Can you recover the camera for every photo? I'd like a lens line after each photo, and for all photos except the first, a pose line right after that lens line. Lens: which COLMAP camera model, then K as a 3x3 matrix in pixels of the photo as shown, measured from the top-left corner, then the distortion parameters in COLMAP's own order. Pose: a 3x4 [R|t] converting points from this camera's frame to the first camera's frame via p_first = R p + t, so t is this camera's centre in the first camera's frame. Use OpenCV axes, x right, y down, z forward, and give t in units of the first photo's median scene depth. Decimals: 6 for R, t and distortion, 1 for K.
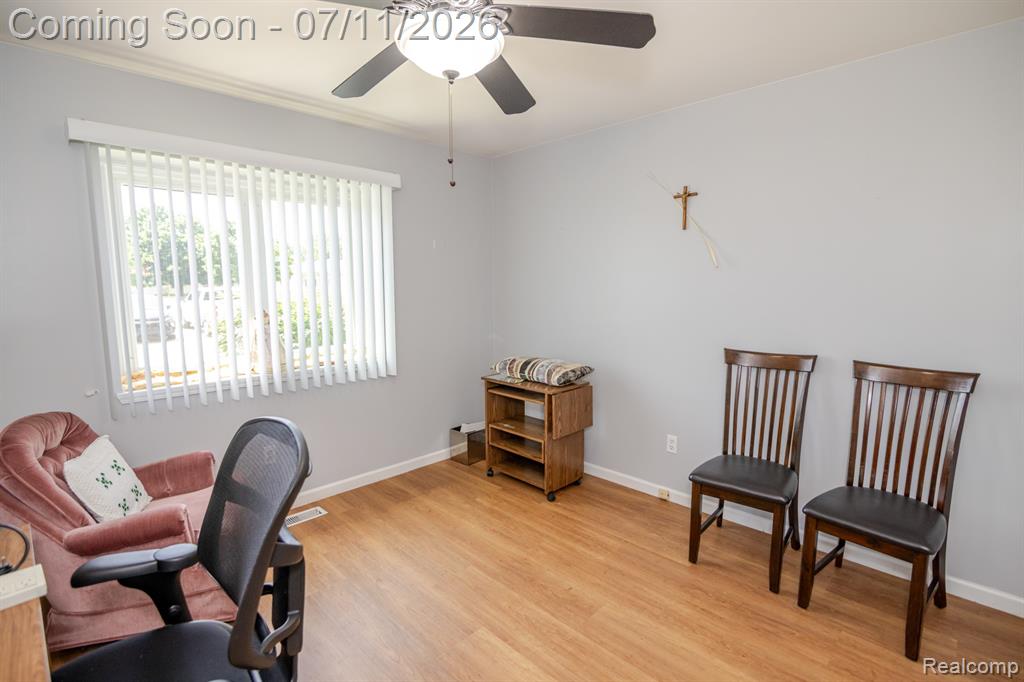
lens RADIAL K [[485.8, 0, 508.5], [0, 485.8, 338.4], [0, 0, 1]] dist [-0.014167, 0.000832]
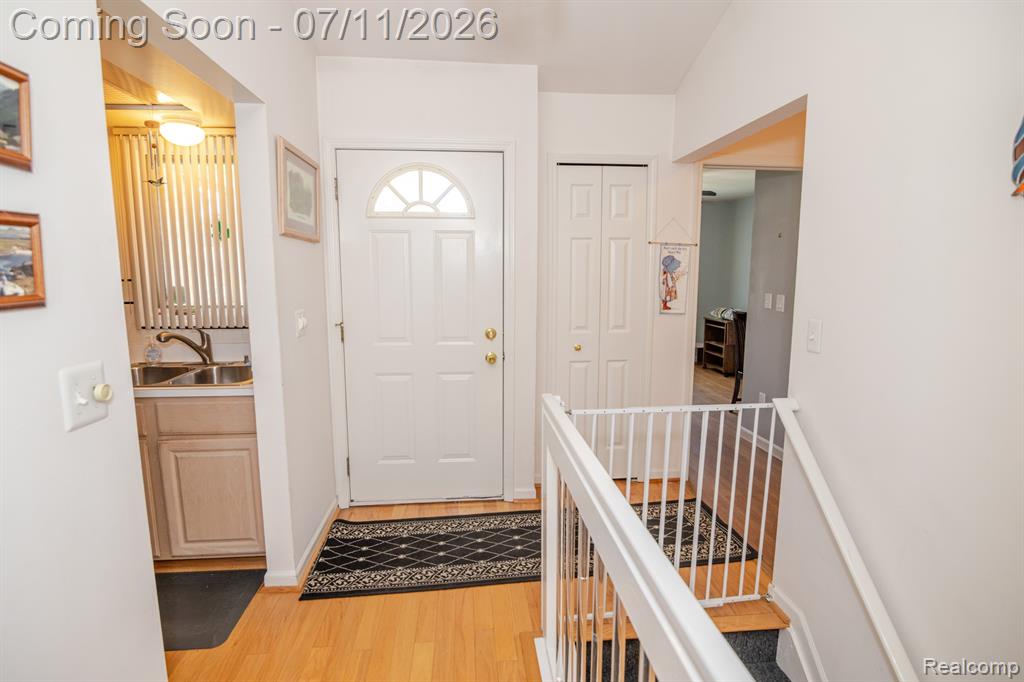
lens RADIAL K [[485.8, 0, 508.5], [0, 485.8, 338.4], [0, 0, 1]] dist [-0.014167, 0.000832]
pose [[0.739849, 0.101695, -0.665042, 0.775385], [-0.084191, 0.994734, 0.058449, 0.136544], [0.667484, 0.012747, 0.744515, -1.139844]]
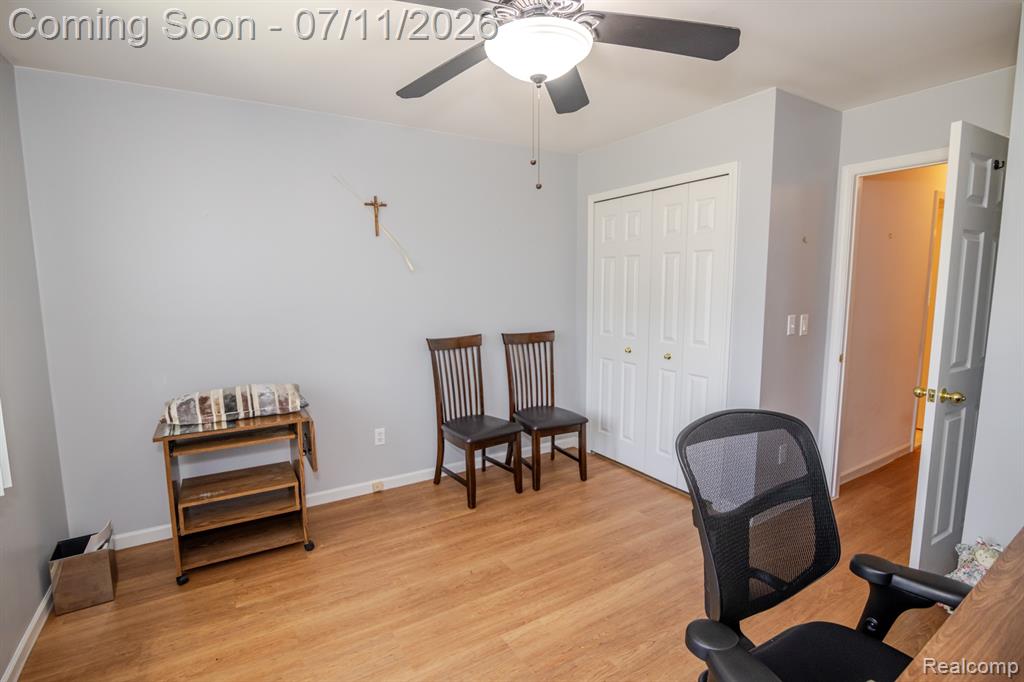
lens RADIAL K [[485.8, 0, 508.5], [0, 485.8, 338.4], [0, 0, 1]] dist [-0.014167, 0.000832]
pose [[0.233242, -0.111096, 0.966052, -0.639166], [0.118905, 0.989256, 0.085057, -0.055717], [-0.965122, 0.095030, 0.243946, 0.474338]]
